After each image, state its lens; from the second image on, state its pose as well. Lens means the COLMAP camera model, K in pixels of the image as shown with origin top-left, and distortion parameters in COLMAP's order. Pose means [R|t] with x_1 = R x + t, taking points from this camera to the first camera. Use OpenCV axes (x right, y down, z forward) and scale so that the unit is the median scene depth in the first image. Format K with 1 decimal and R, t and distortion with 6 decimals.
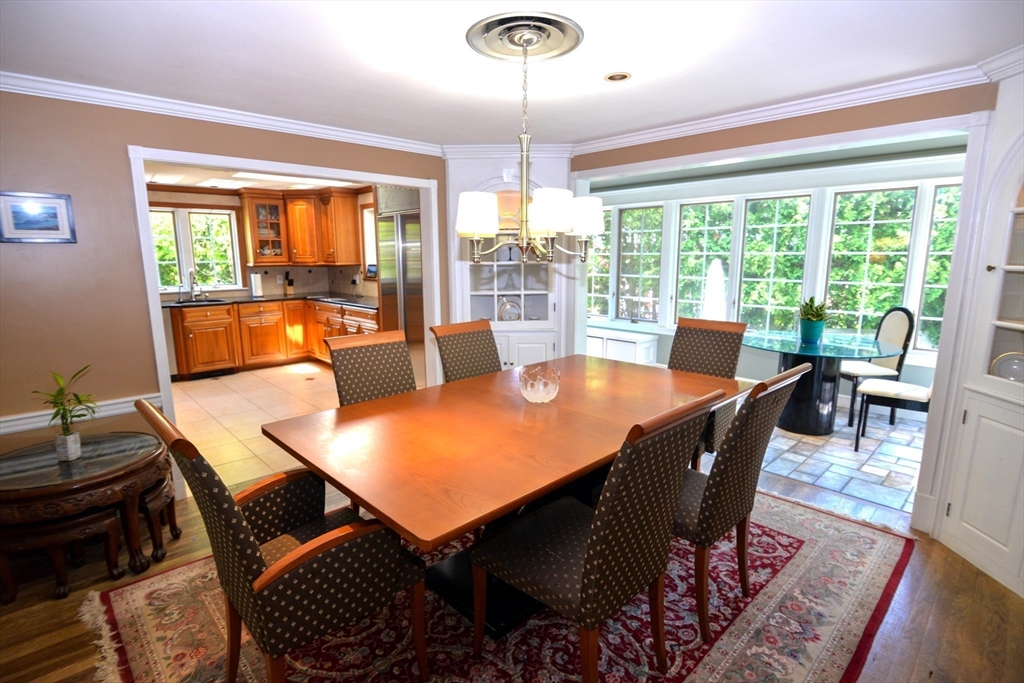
lens RADIAL K [[502.4, 0, 515.5], [0, 502.4, 345.7], [0, 0, 1]] dist [-0.019361, -0.000372]
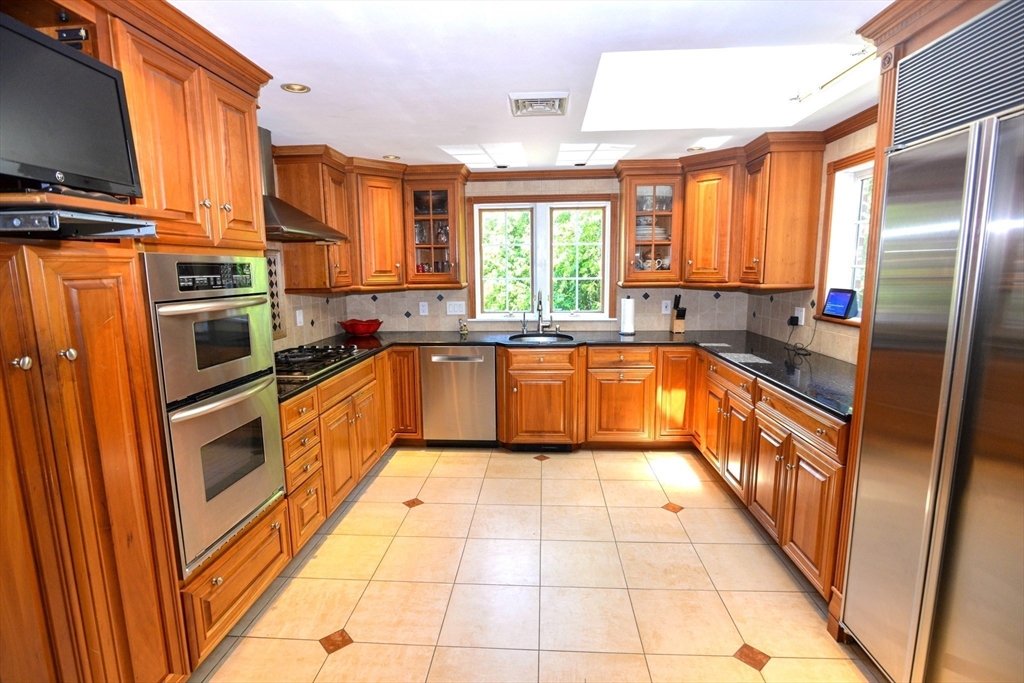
lens RADIAL K [[502.4, 0, 511.4], [0, 502.4, 347.7], [0, 0, 1]] dist [-0.019361, -0.000372]
pose [[0.673757, 0.109476, -0.730799, -0.149015], [-0.124816, 0.991615, 0.033474, -0.085626], [0.728336, 0.068662, 0.681771, 0.469368]]
